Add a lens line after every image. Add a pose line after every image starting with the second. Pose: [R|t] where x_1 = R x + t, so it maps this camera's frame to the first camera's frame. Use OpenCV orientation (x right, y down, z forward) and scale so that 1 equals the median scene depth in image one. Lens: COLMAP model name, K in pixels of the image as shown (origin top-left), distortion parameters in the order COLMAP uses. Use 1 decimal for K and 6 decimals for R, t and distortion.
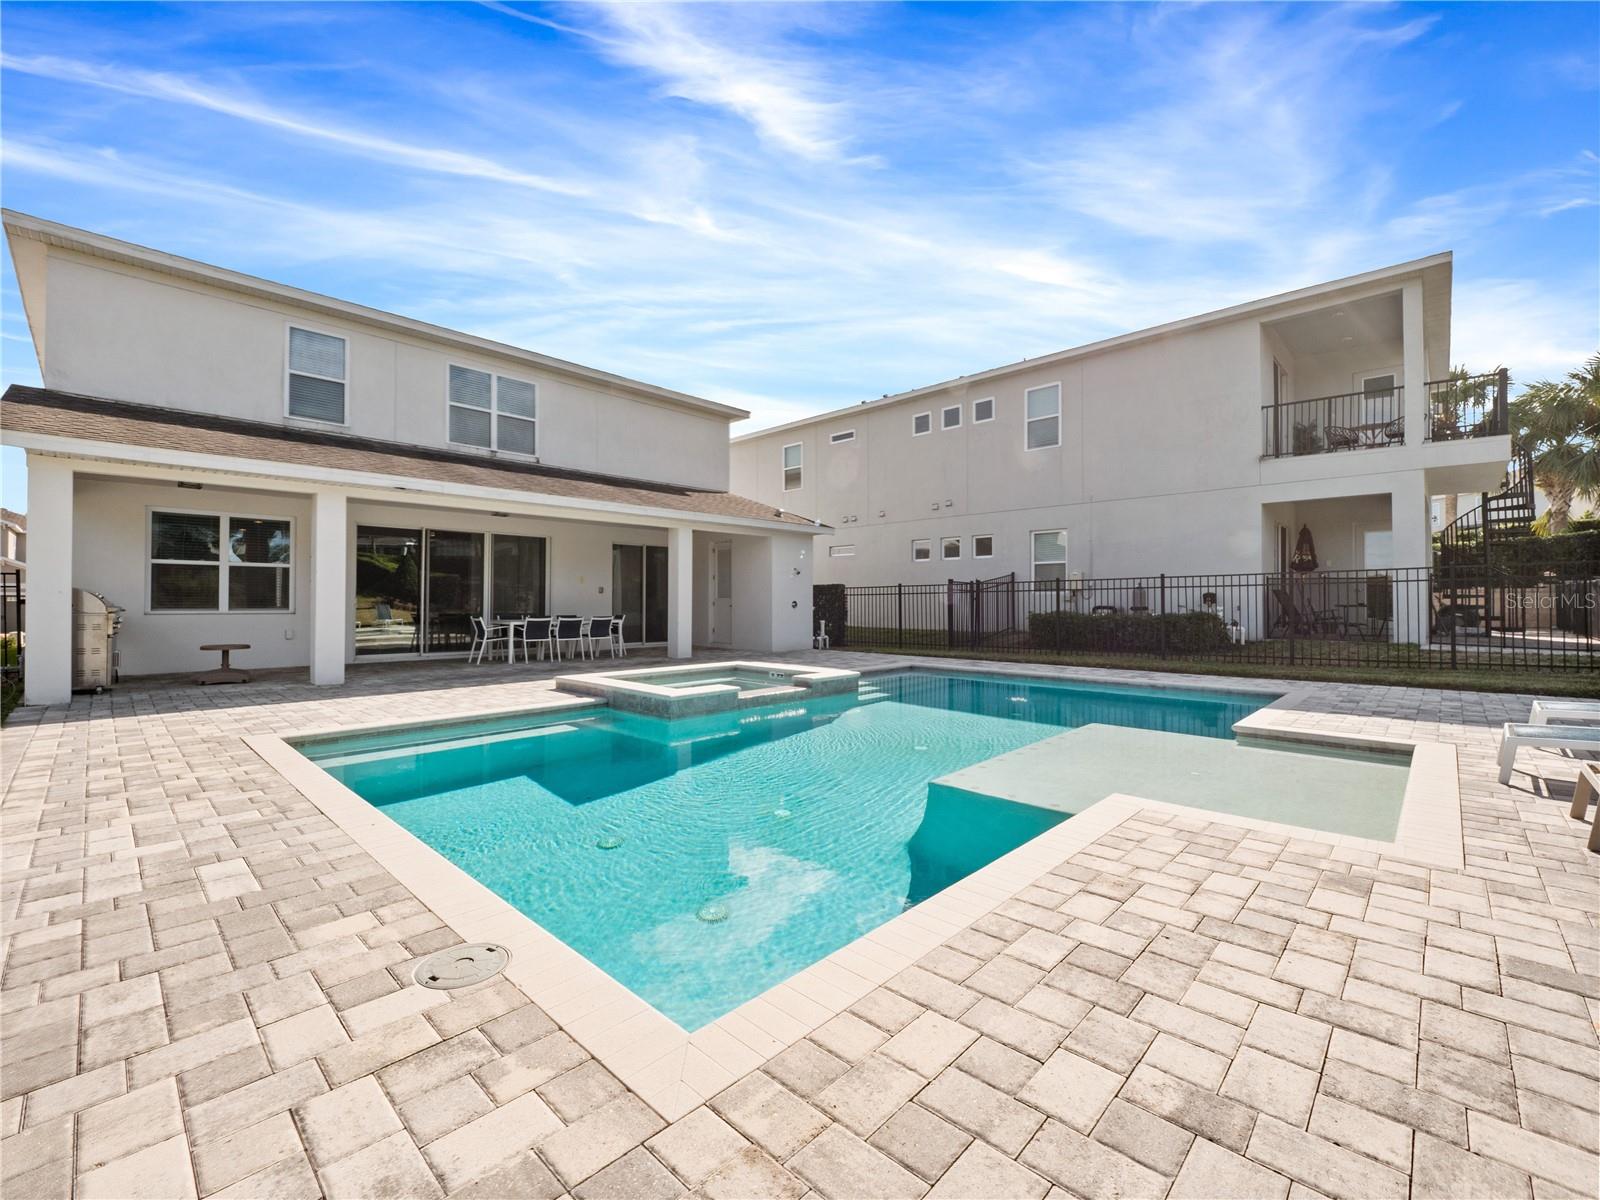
lens RADIAL K [[672.5, 0, 789.6], [0, 672.5, 601.9], [0, 0, 1]] dist [0.010176, -0.006694]
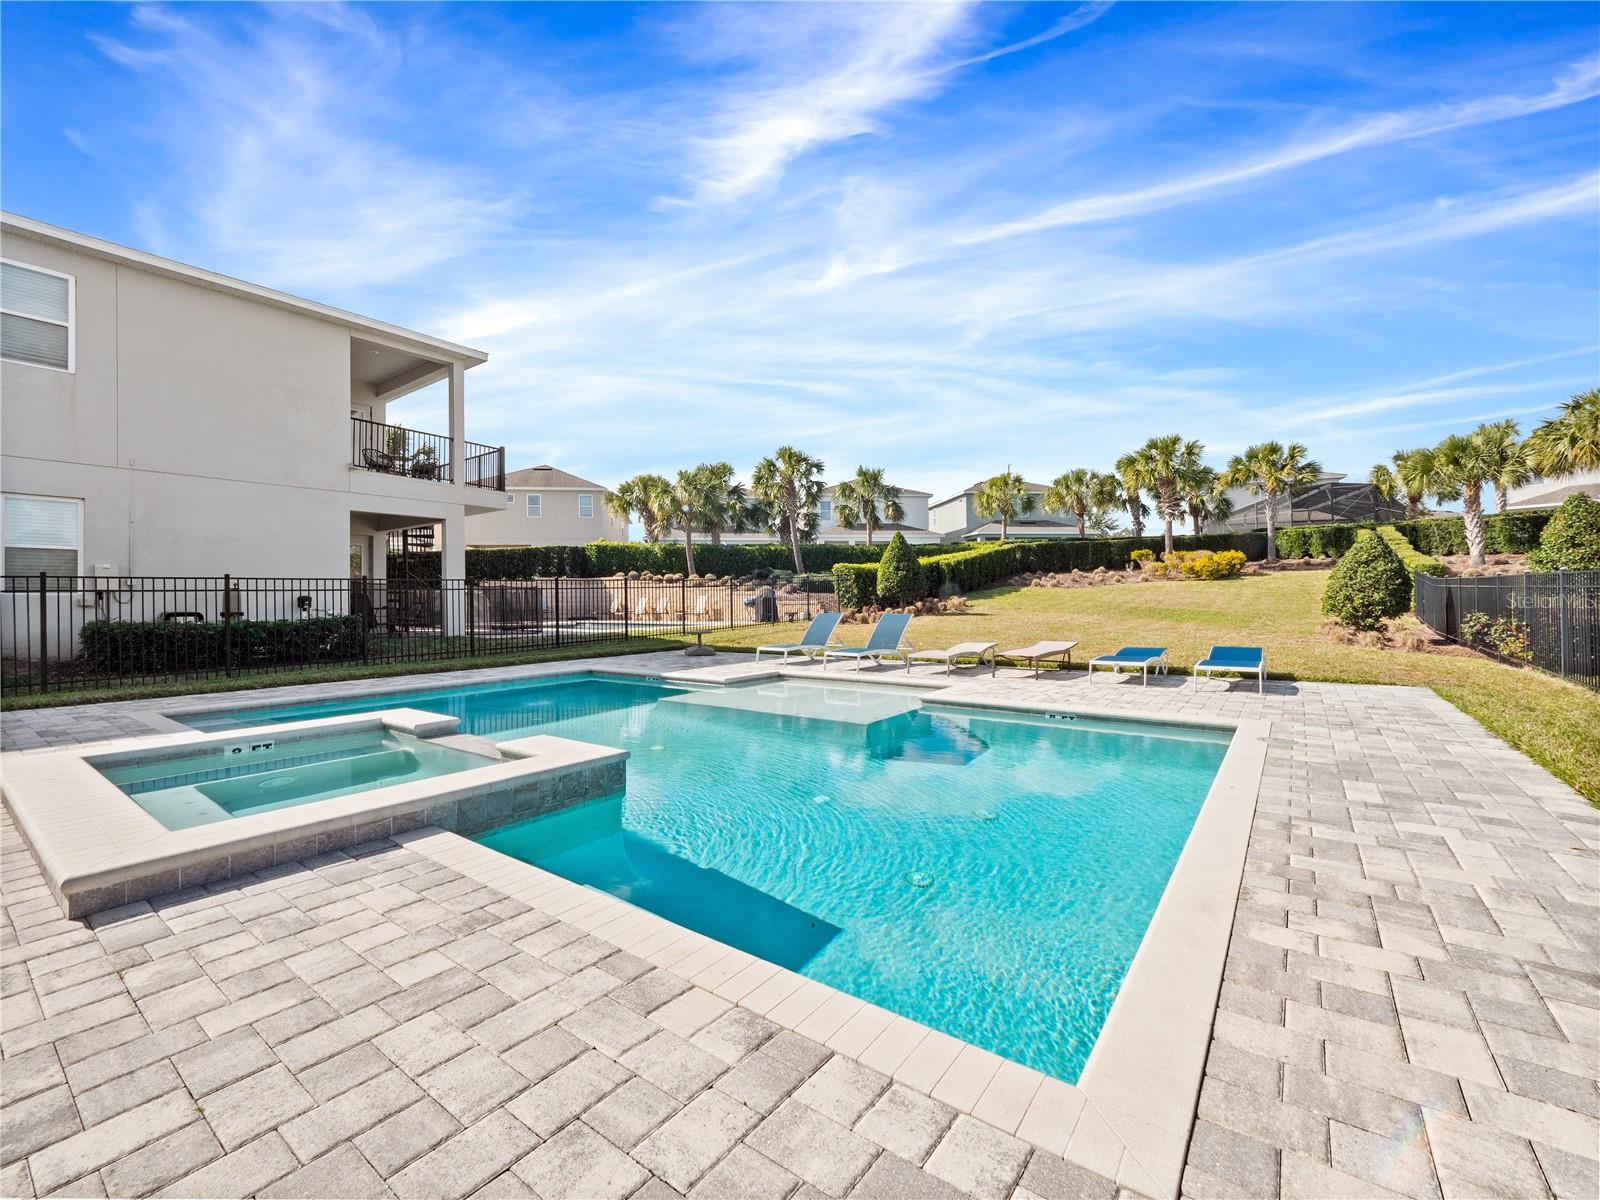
lens RADIAL K [[680.8, 0, 796.8], [0, 680.8, 610.3], [0, 0, 1]] dist [-0.002707, -0.000676]
pose [[-0.121455, -0.006628, 0.992575, -0.400480], [0.013052, 0.999881, 0.008274, 0.006163], [-0.992511, 0.013960, -0.121354, 0.437529]]
